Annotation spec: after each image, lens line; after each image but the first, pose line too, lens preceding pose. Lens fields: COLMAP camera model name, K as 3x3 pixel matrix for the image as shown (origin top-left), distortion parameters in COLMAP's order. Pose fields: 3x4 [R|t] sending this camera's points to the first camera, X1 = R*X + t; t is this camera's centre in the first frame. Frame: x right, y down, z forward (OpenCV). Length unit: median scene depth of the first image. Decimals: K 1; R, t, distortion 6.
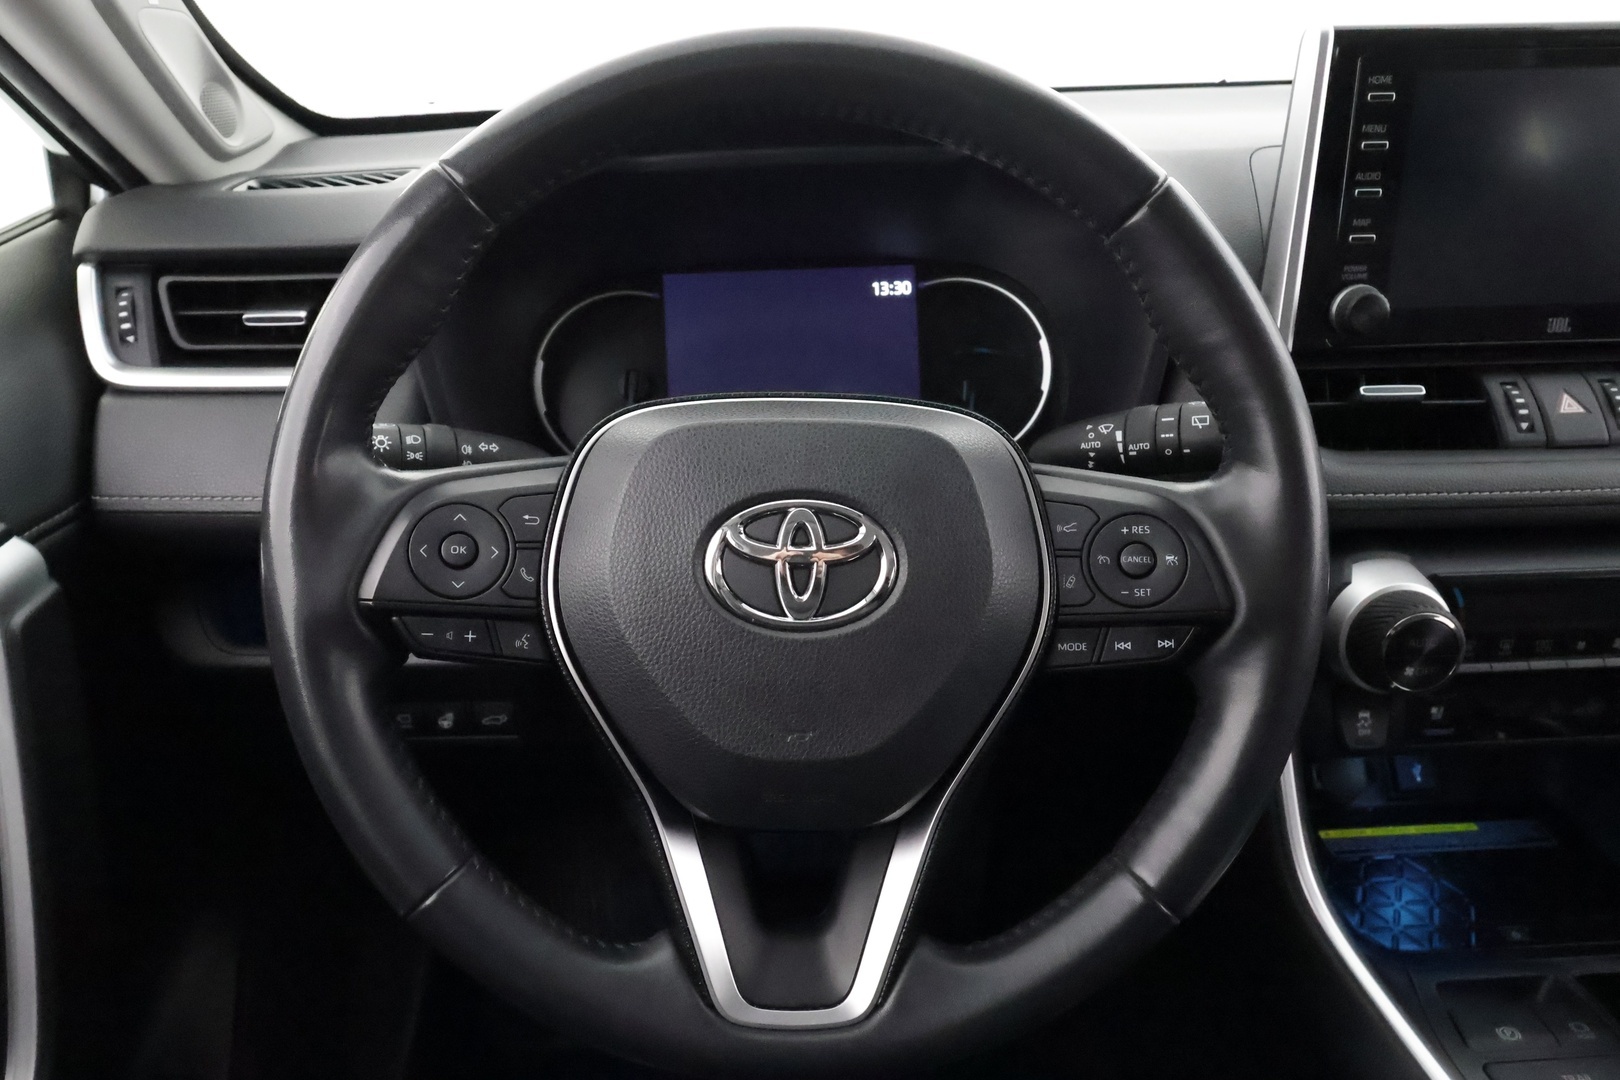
lens RADIAL K [[1126.0, 0, 810.0], [0, 1126.0, 540.0], [0, 0, 1]] dist [0.001302, 0.005309]
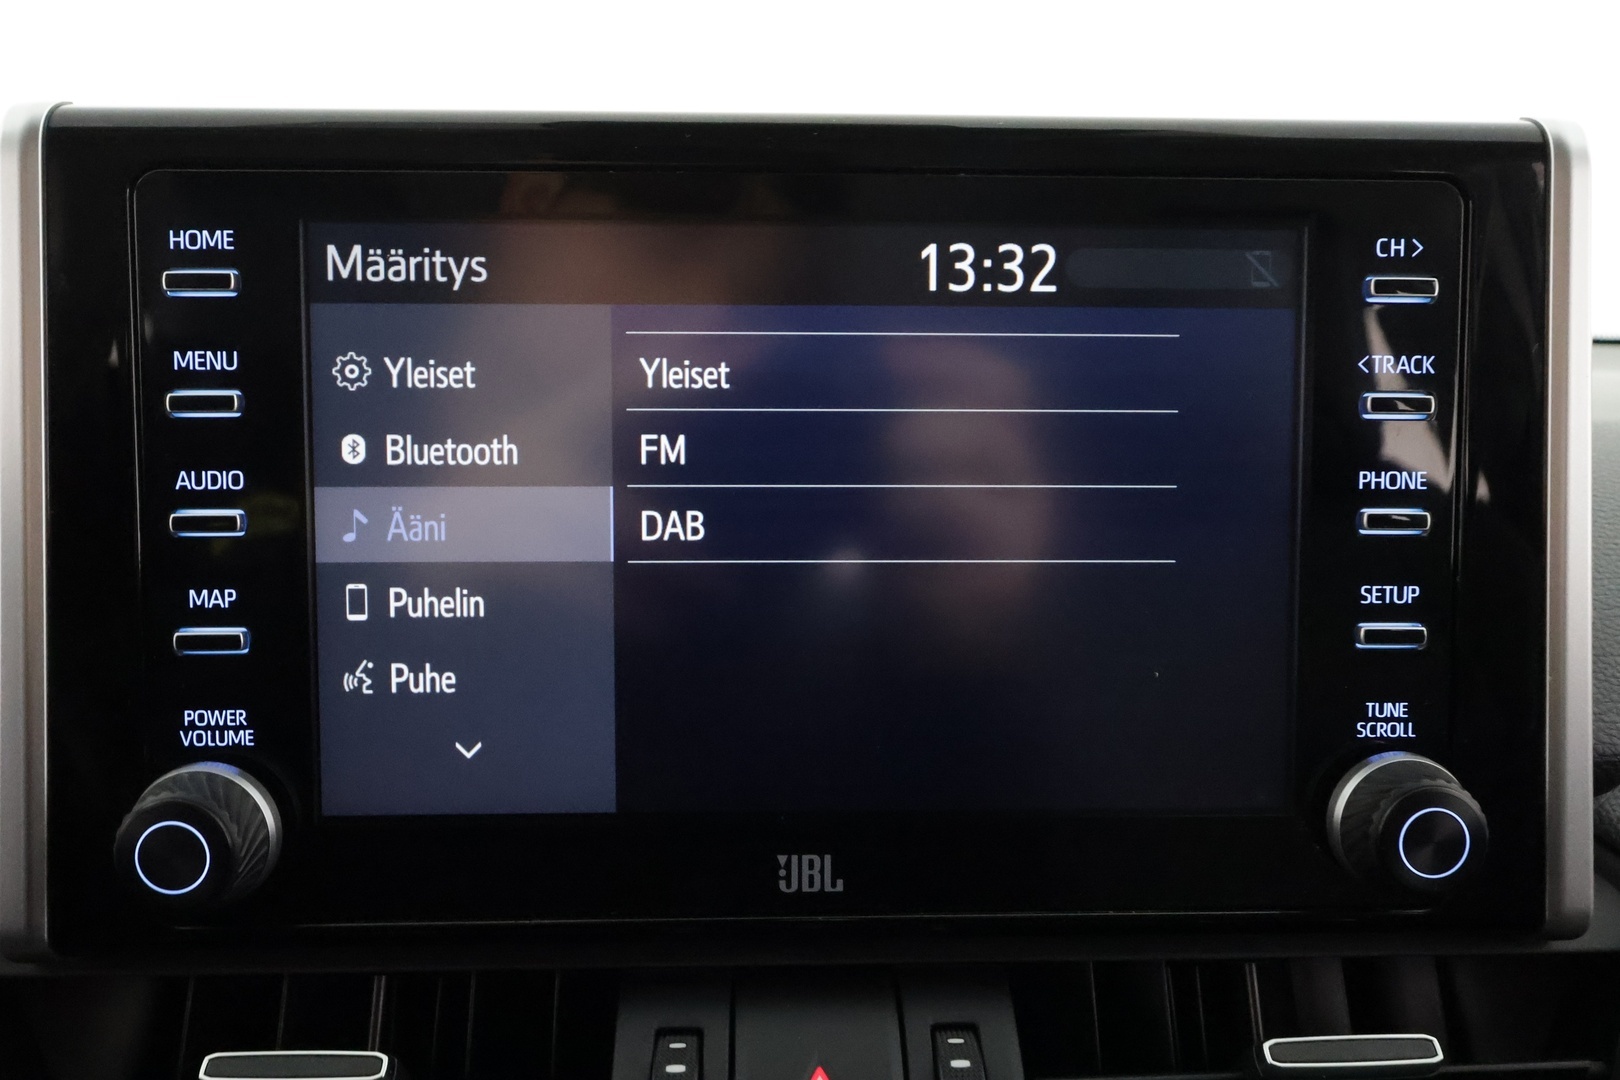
lens RADIAL K [[1288.1, 0, 810.0], [0, 1288.1, 540.0], [0, 0, 1]] dist [0.004396, 0.000320]
pose [[0.999746, 0.018980, -0.012139, 0.744196], [-0.021446, 0.966799, -0.254635, -0.210300], [0.006903, 0.254831, 0.966961, 0.626602]]
